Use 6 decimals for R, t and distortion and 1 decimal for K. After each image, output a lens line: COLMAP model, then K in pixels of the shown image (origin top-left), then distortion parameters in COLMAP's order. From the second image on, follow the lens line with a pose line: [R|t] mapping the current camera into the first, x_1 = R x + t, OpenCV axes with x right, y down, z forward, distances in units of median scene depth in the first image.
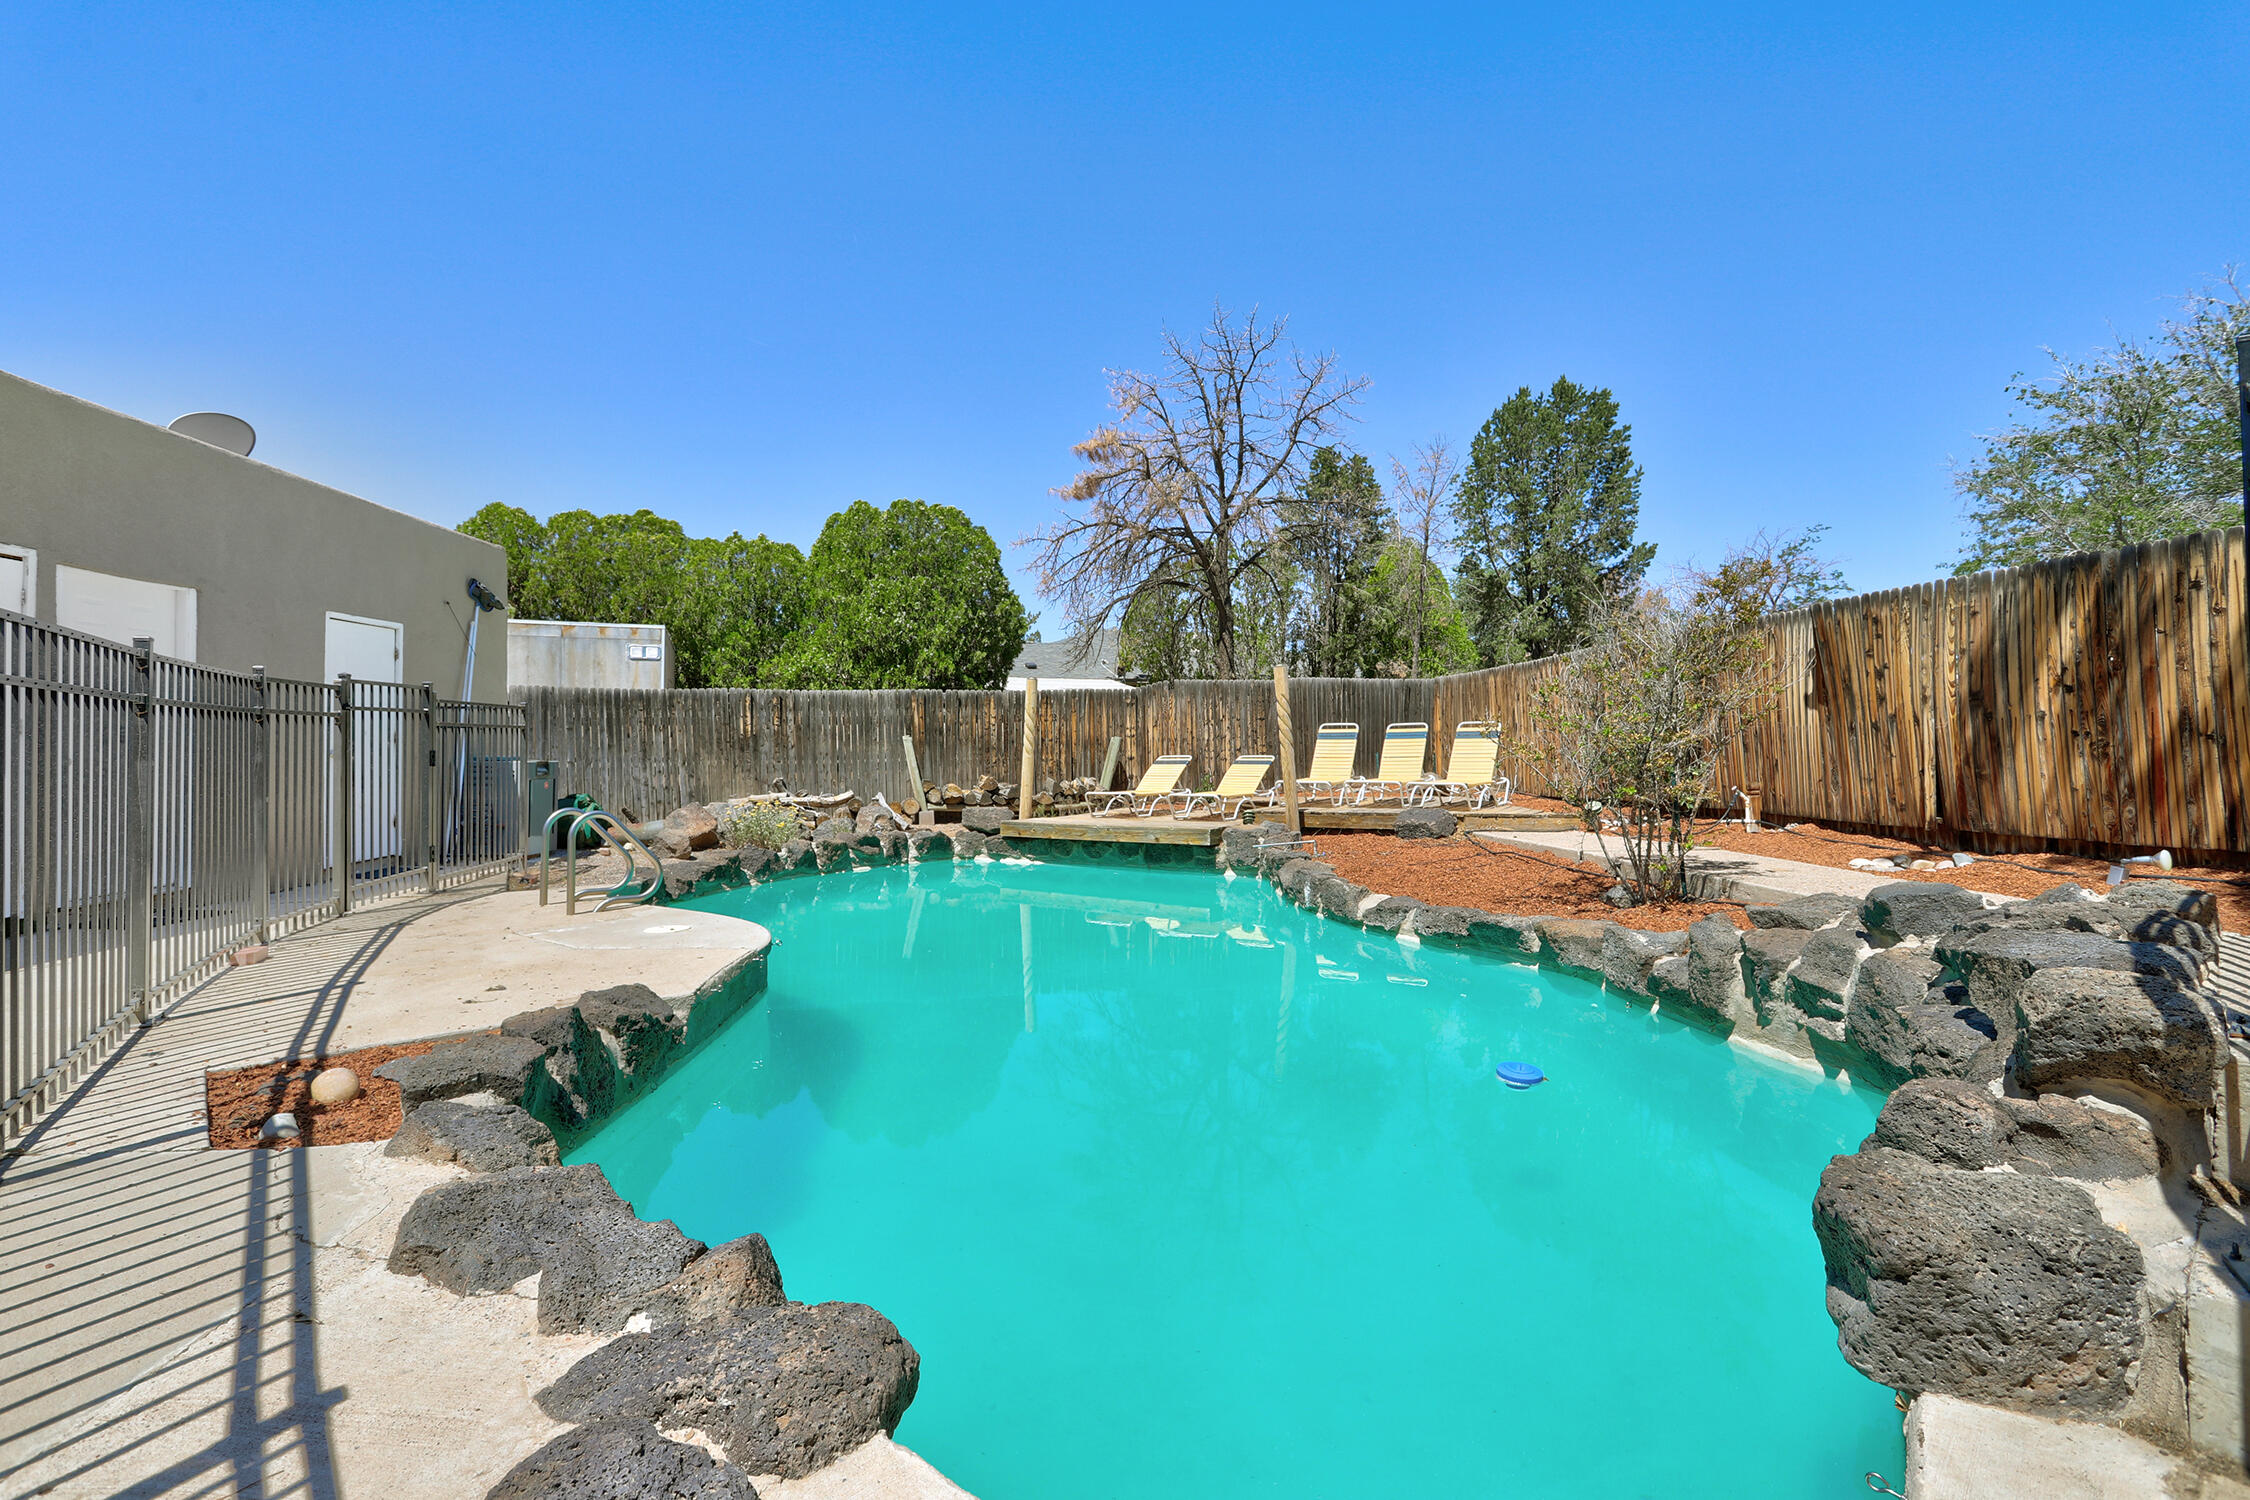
lens RADIAL K [[1080.1, 0, 1102.7], [0, 1080.1, 754.8], [0, 0, 1]] dist [-0.011540, -0.000342]
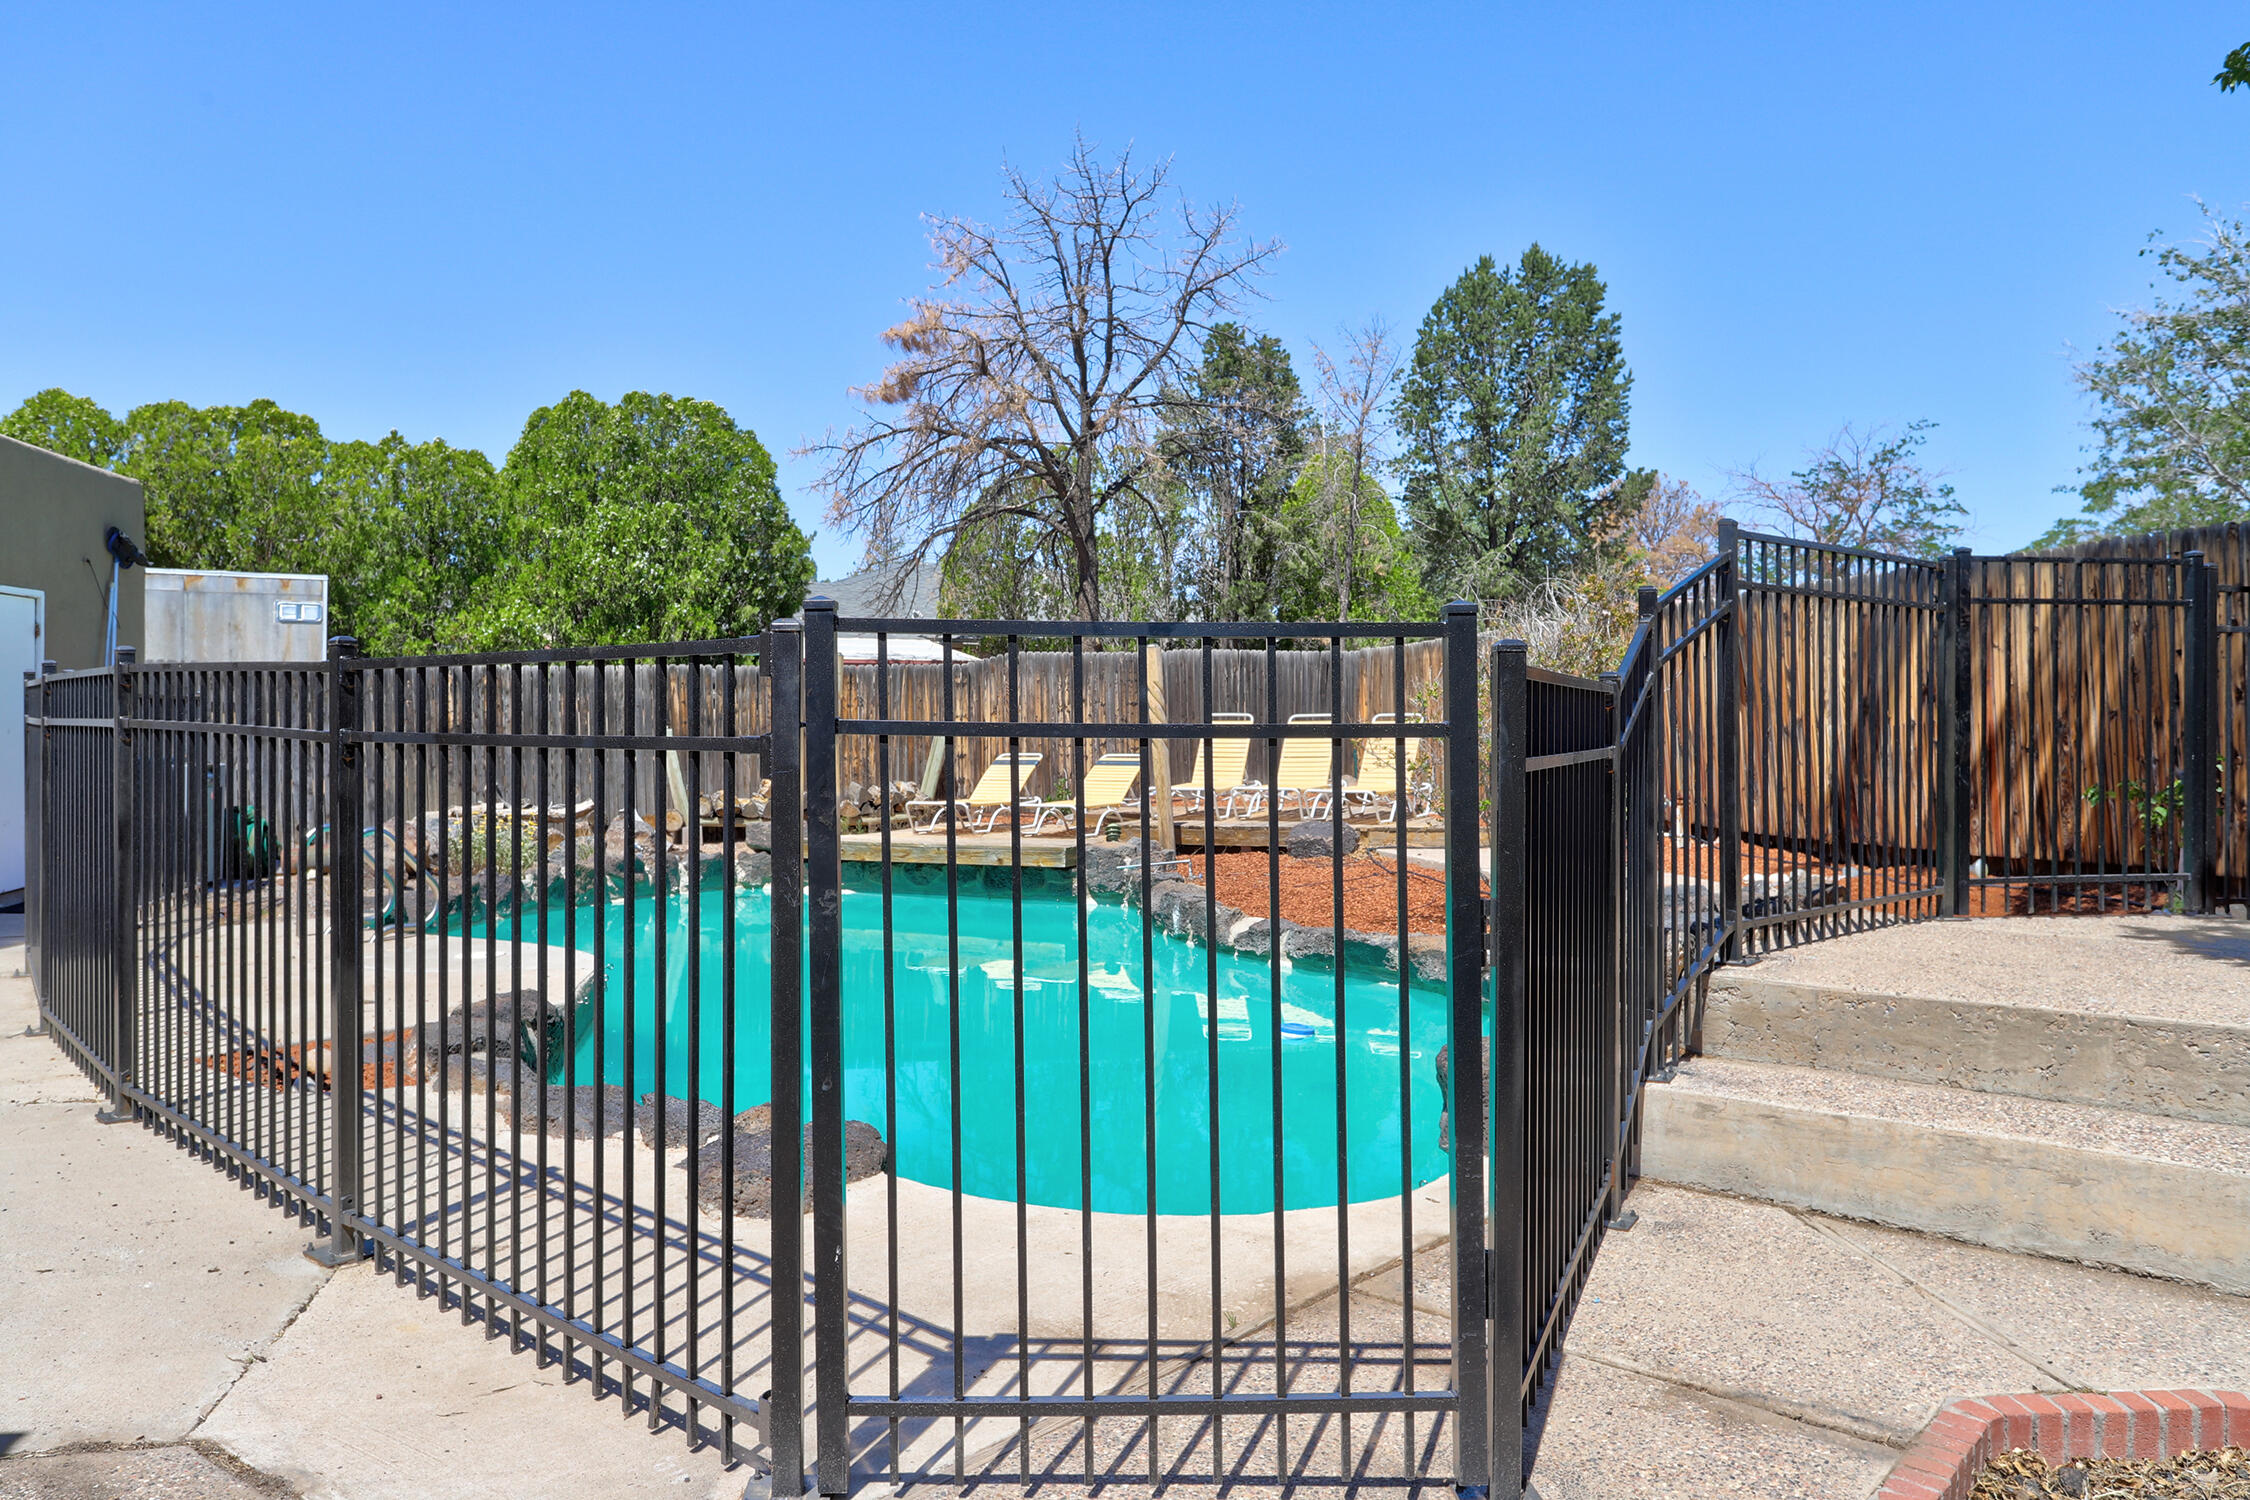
lens RADIAL K [[1731.8, 0, 1101.7], [0, 1731.8, 739.6], [0, 0, 1]] dist [0.004108, -0.004062]
pose [[0.992914, 0.002239, 0.118815, -0.016930], [-0.002456, 0.999996, 0.001674, -0.008621], [-0.118811, -0.001954, 0.992915, -0.175933]]
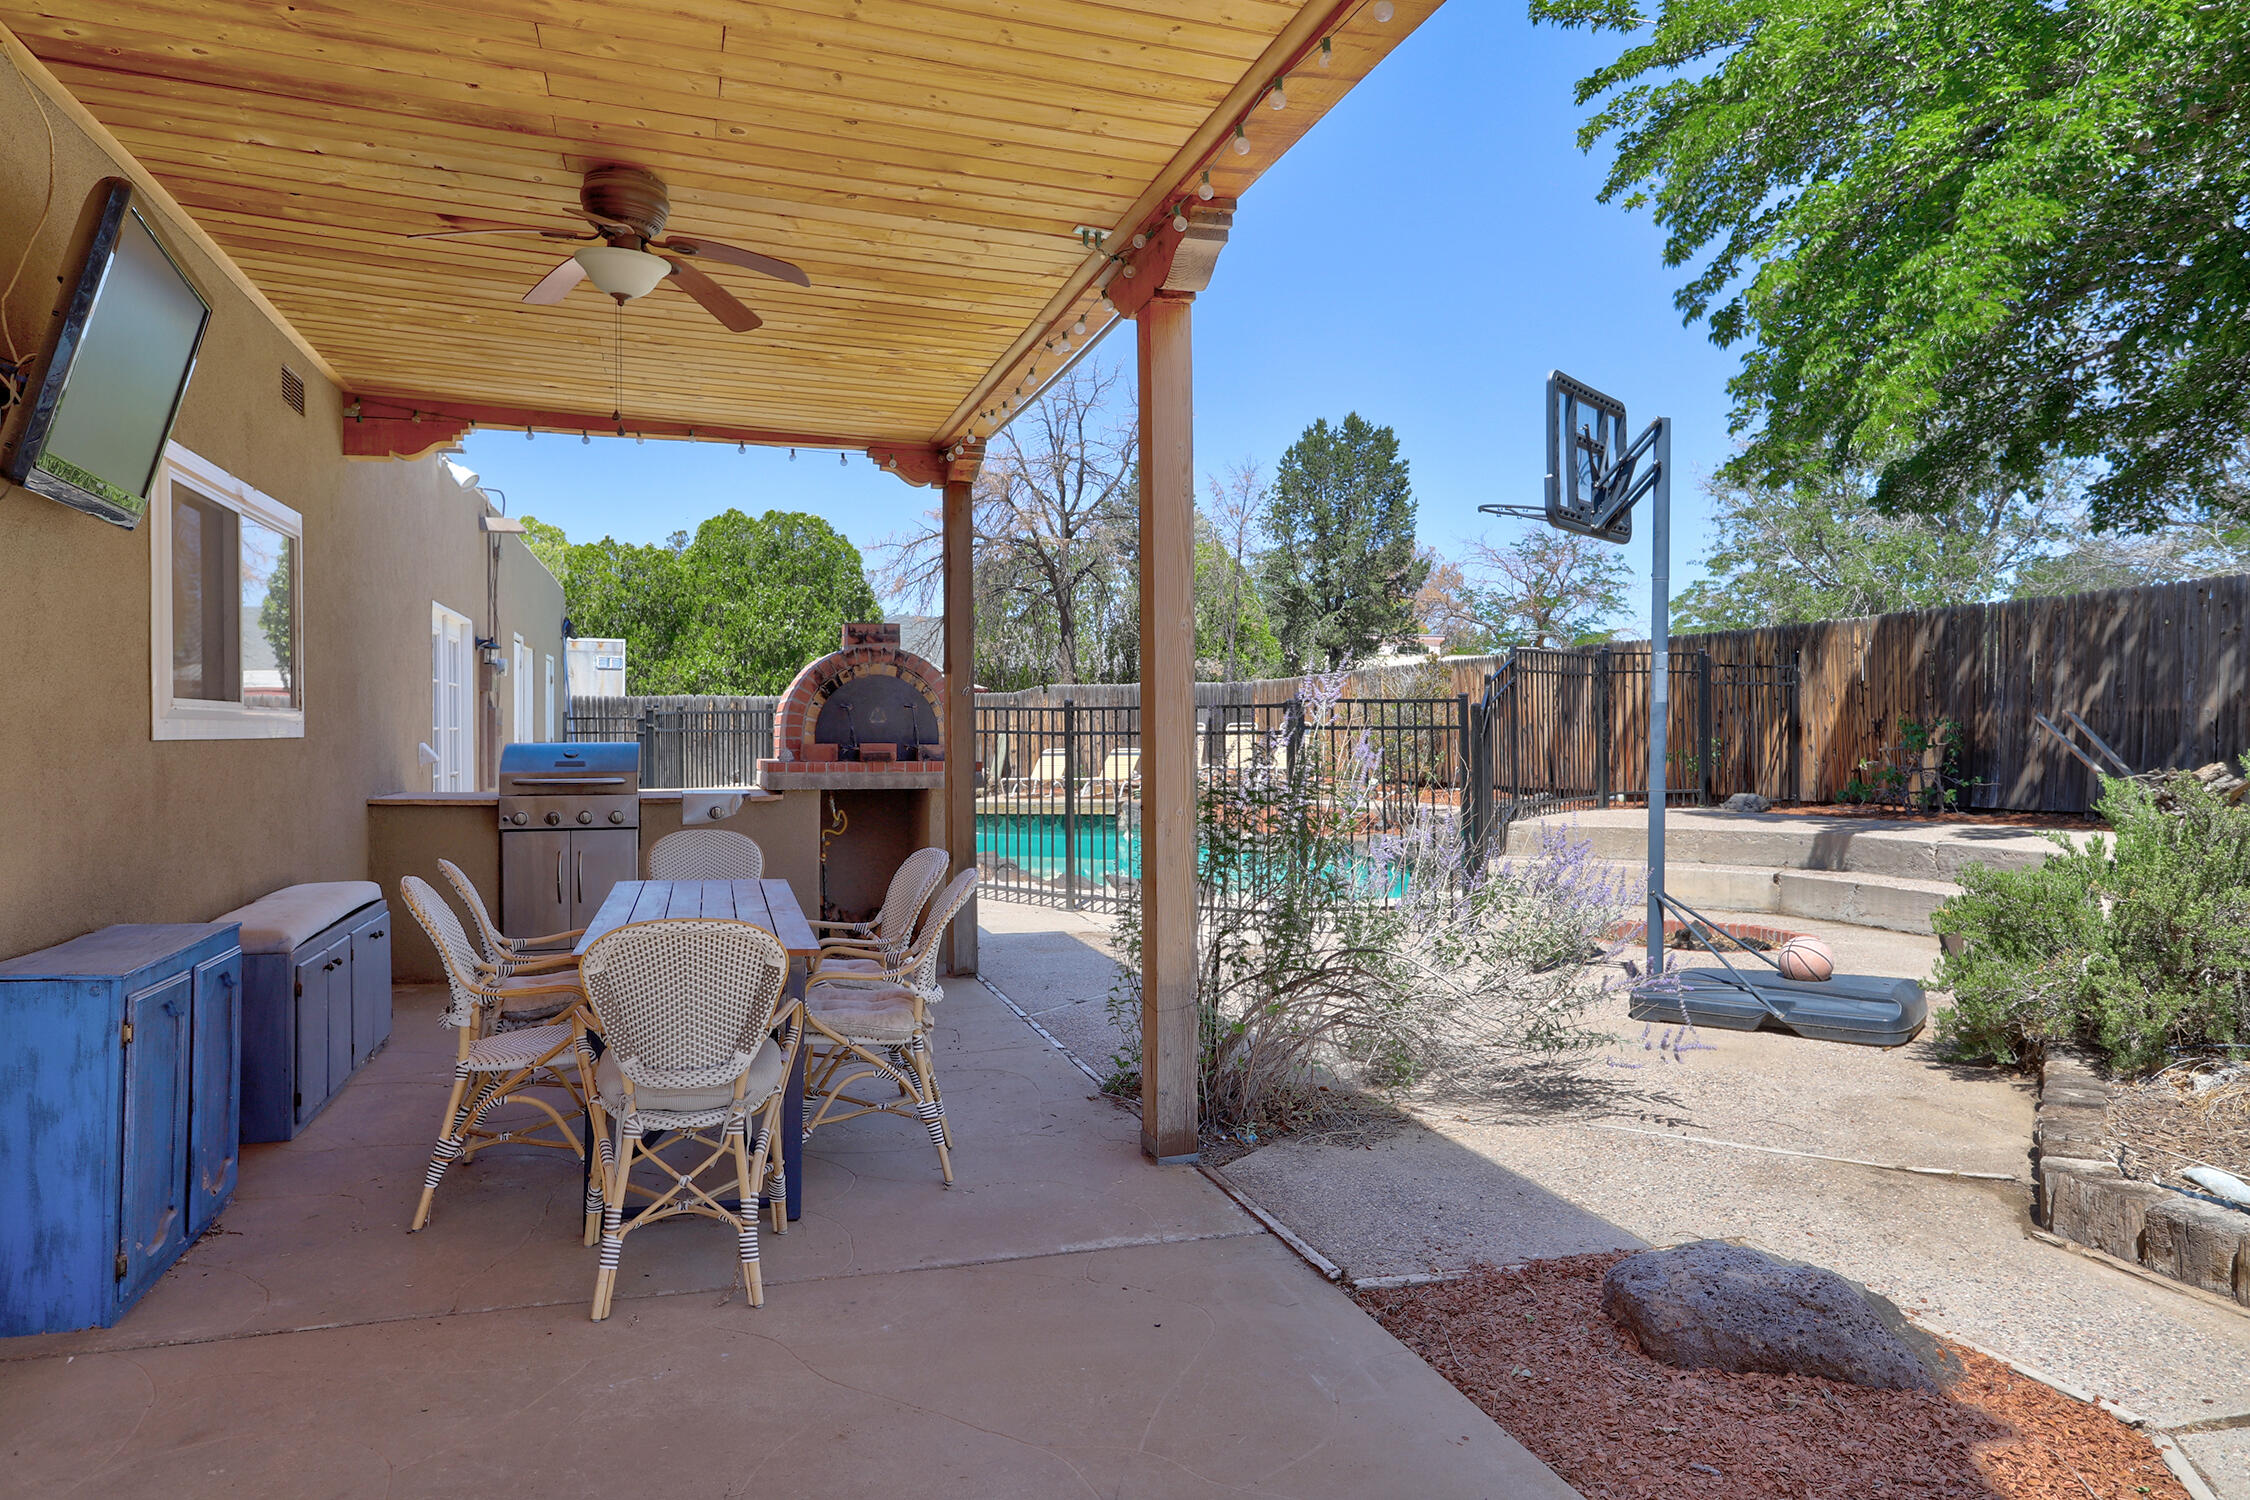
lens RADIAL K [[1473.7, 0, 1128.3], [0, 1473.7, 739.4], [0, 0, 1]] dist [0.036858, 0.000801]
pose [[0.969422, -0.007176, 0.245293, -0.205497], [0.007842, 0.999968, -0.001736, -0.005019], [-0.245273, 0.003607, 0.969447, -0.493083]]
